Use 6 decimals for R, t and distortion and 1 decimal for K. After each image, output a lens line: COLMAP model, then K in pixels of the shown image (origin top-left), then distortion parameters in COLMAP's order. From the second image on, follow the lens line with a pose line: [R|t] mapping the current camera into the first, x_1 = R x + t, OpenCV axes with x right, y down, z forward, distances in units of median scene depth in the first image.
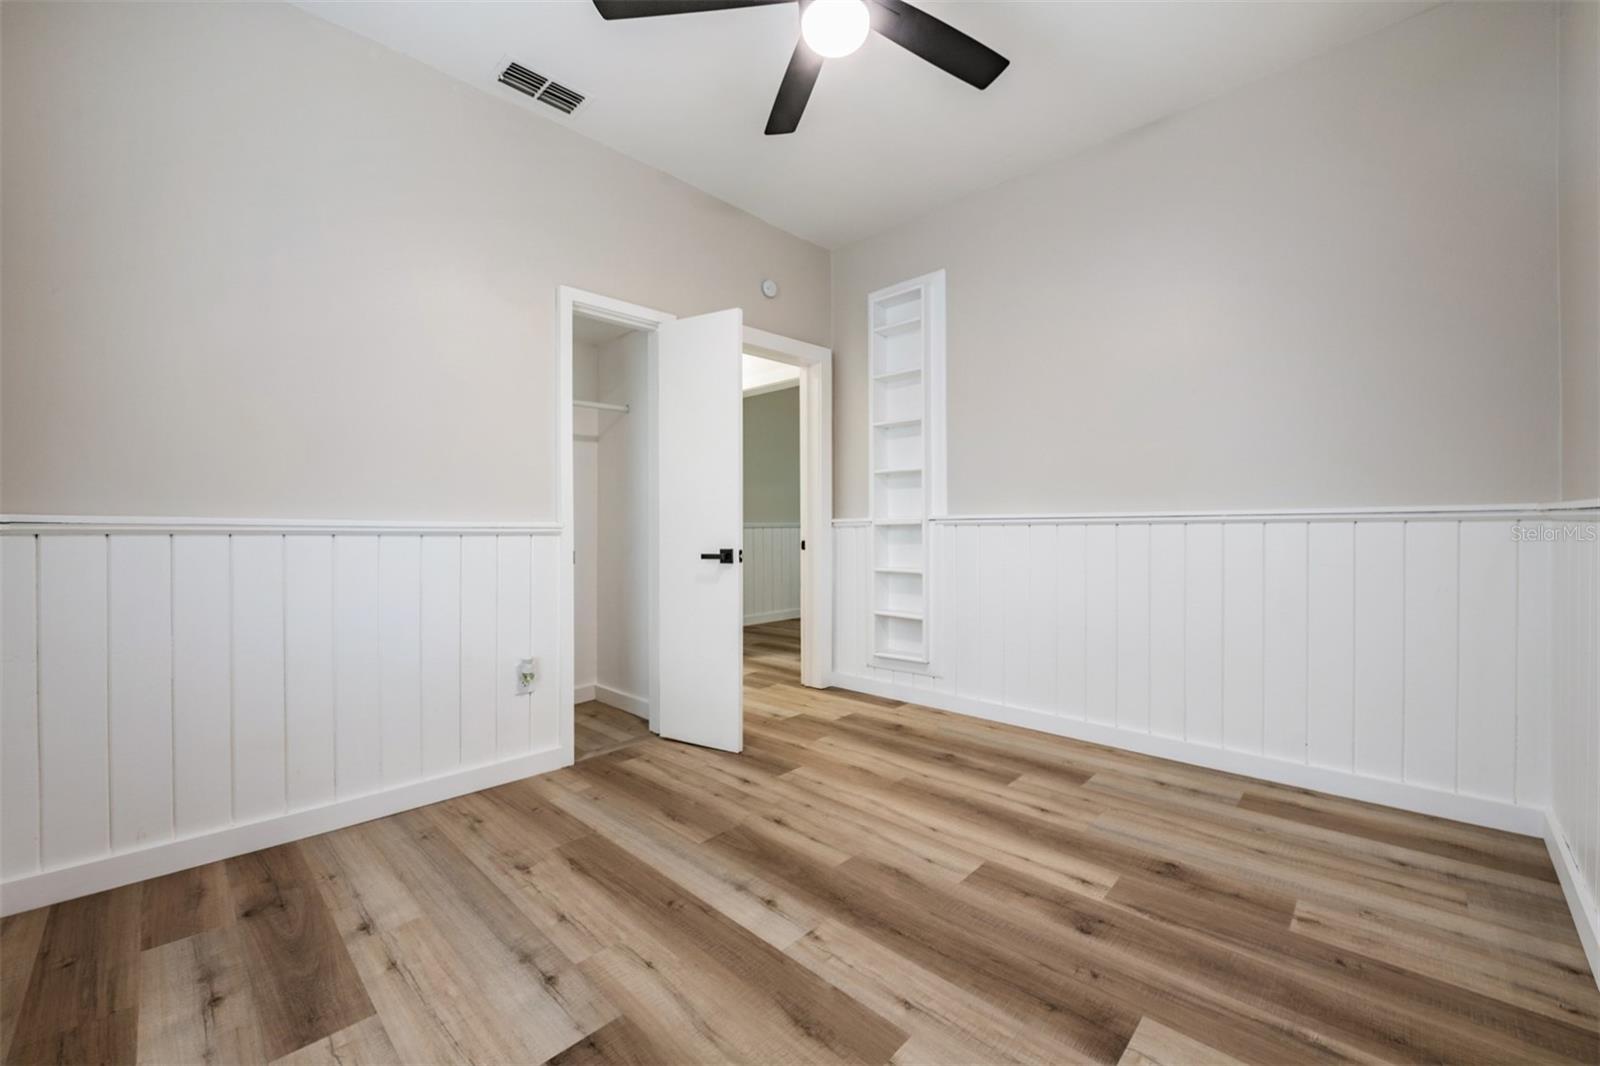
lens RADIAL K [[640.9, 0, 811.9], [0, 640.9, 533.2], [0, 0, 1]] dist [-0.013260, -0.000124]
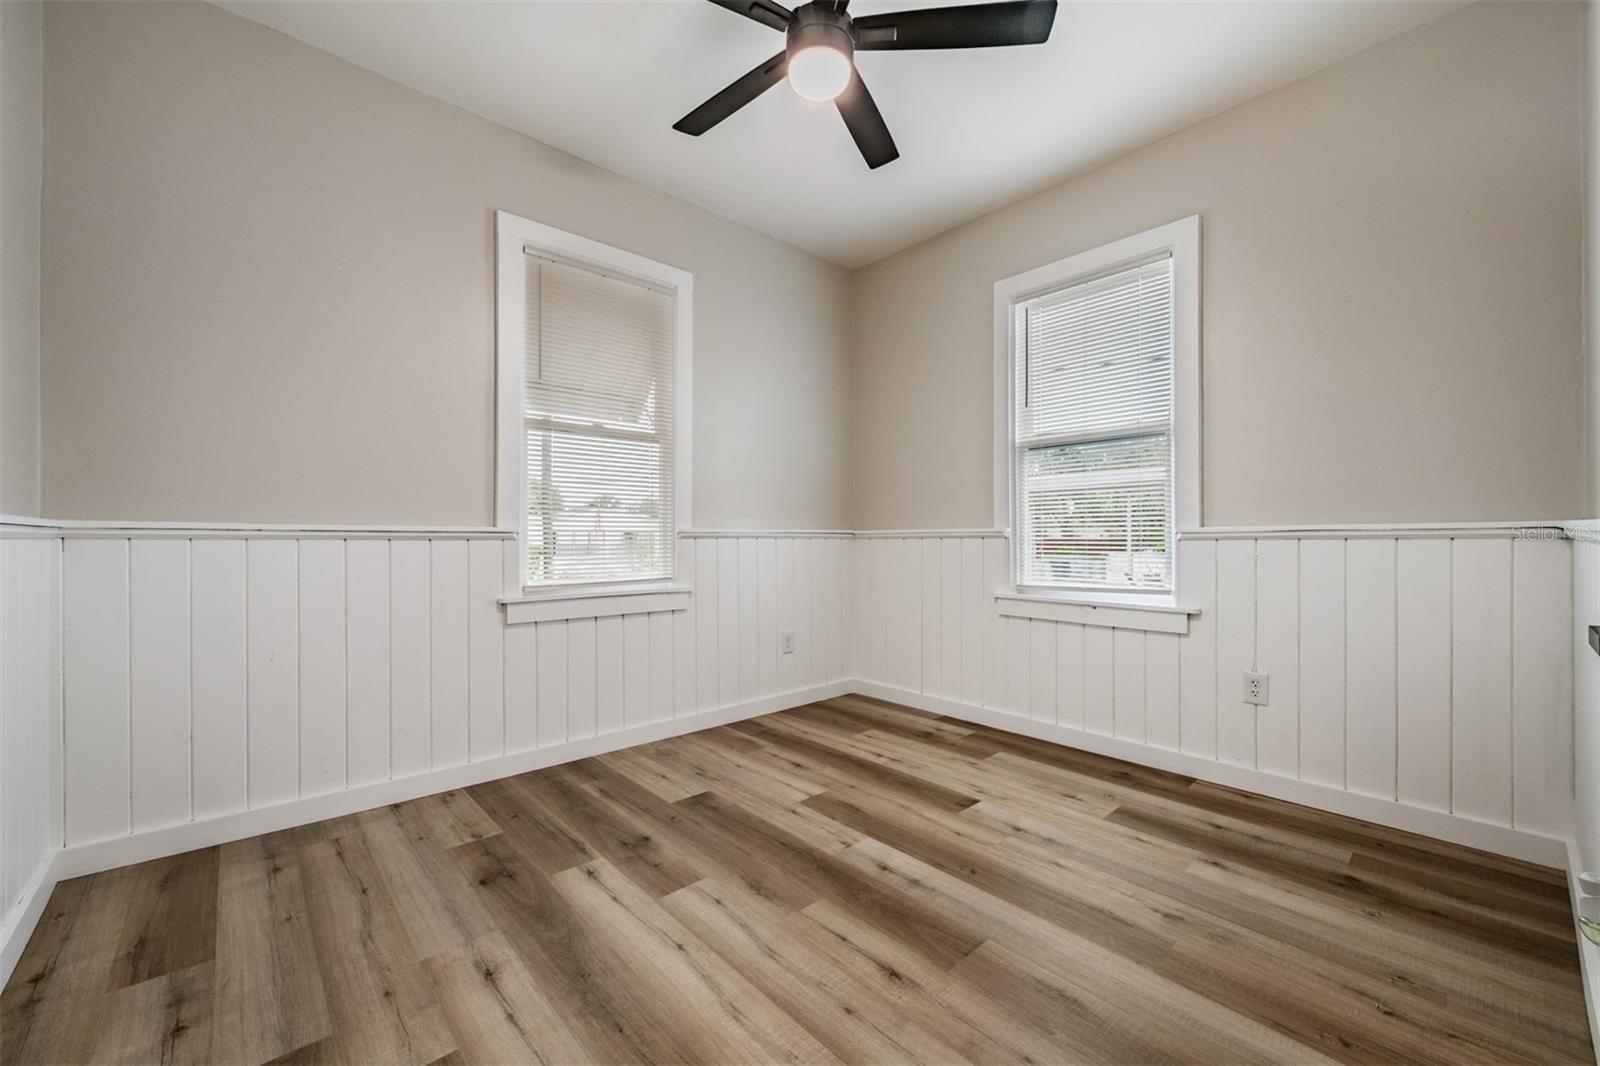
lens RADIAL K [[640.9, 0, 811.9], [0, 640.9, 533.2], [0, 0, 1]] dist [-0.013260, -0.000124]
pose [[-0.997474, 0.012077, 0.069998, -0.023830], [0.011965, 0.999926, -0.002011, -0.016224], [-0.070017, -0.001169, -0.997545, 2.091716]]
